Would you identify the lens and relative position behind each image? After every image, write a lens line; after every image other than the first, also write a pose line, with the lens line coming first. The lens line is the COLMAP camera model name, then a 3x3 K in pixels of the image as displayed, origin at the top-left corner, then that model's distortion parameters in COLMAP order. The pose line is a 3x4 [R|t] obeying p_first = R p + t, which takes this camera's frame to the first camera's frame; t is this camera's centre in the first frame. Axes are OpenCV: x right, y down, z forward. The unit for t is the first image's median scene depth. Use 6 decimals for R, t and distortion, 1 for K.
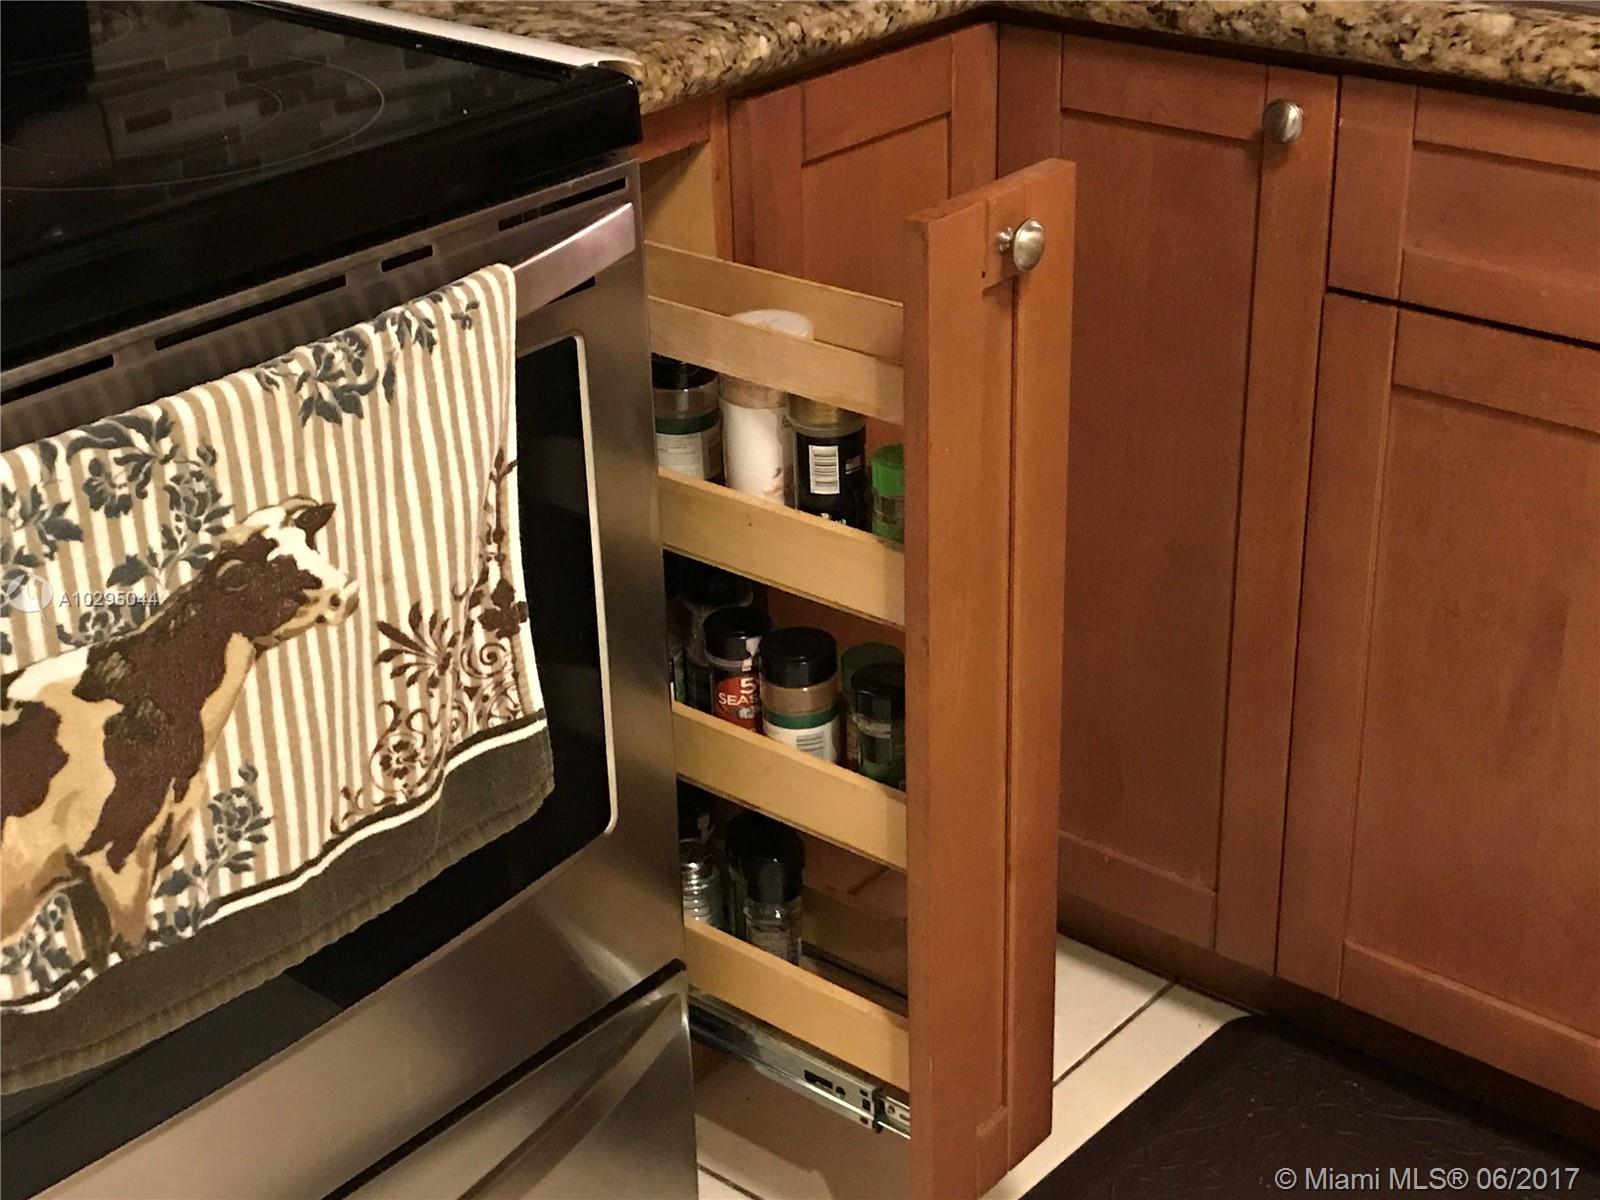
lens RADIAL K [[2383.9, 0, 800.3], [0, 2383.9, 605.1], [0, 0, 1]] dist [0.061912, 0.000000]
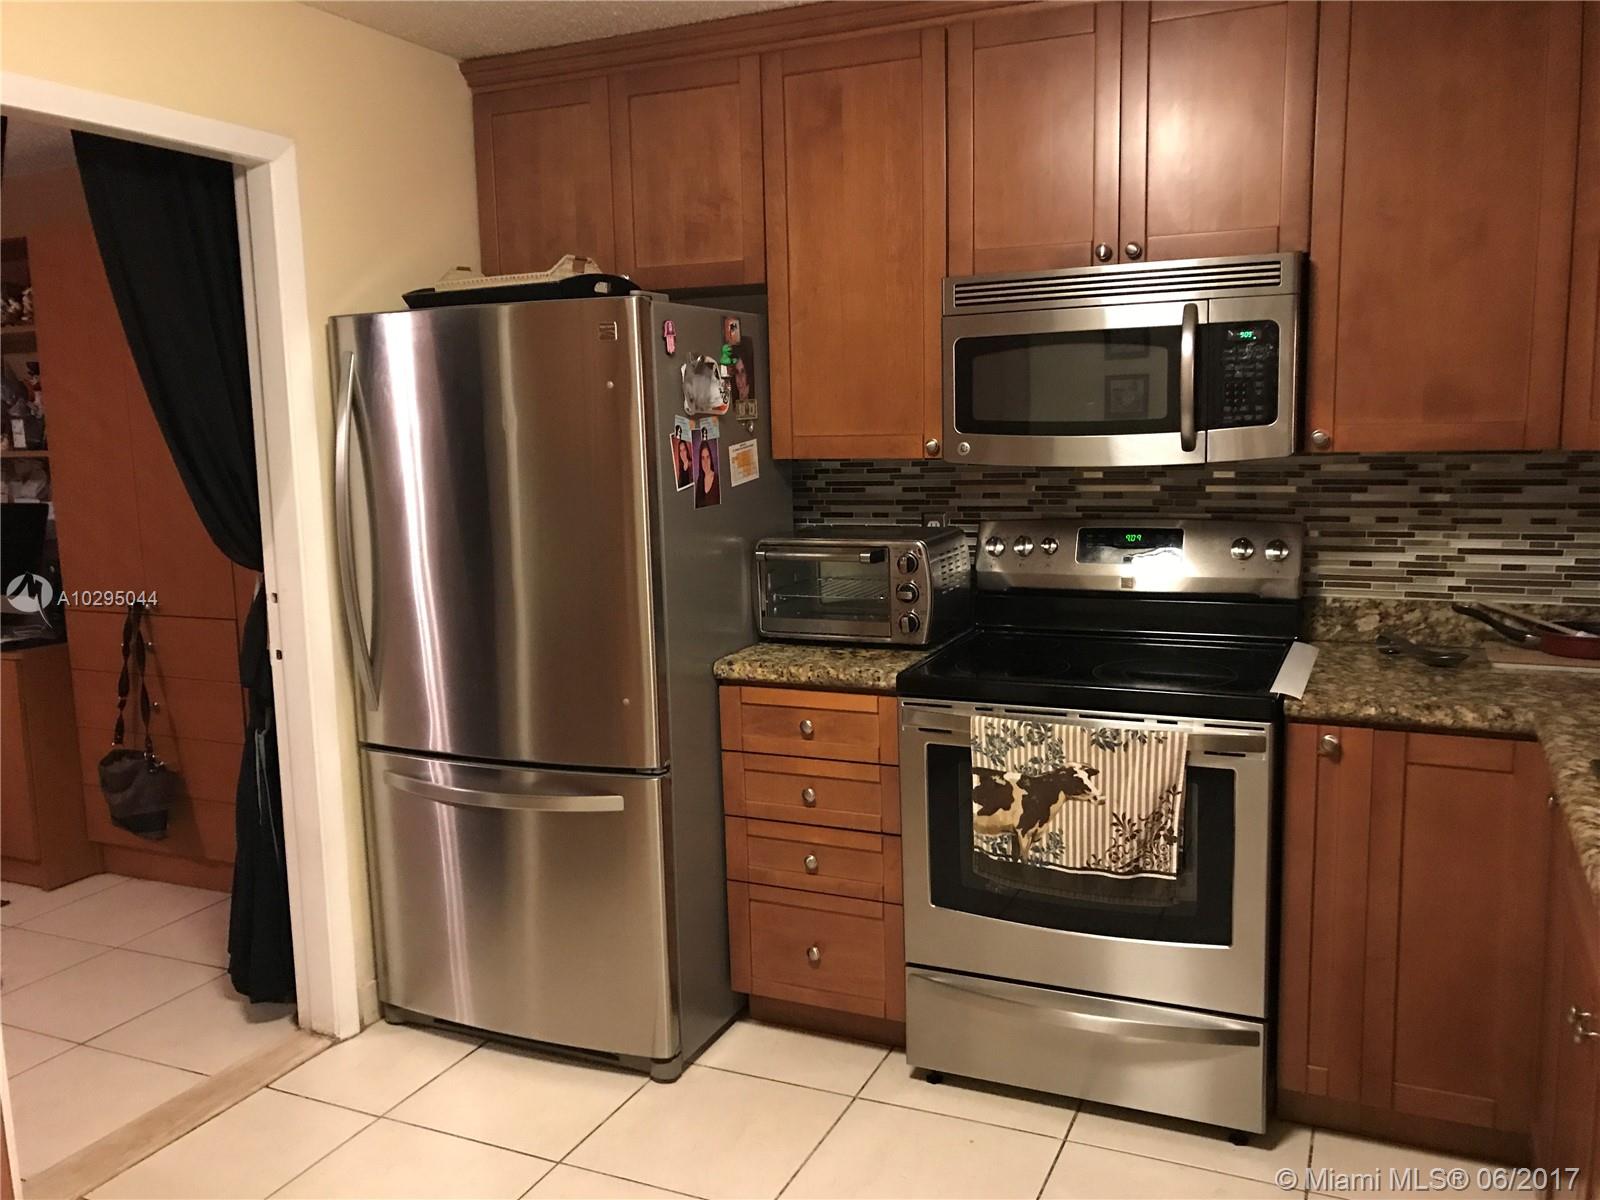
lens RADIAL K [[1324.3, 0, 800.7], [0, 1324.3, 599.1], [0, 0, 1]] dist [-0.000023, -0.000493]
pose [[0.271917, 0.160793, -0.948792, 1.572025], [-0.416604, 0.908431, 0.034557, -0.162113], [0.867469, 0.385874, 0.314005, -0.138477]]
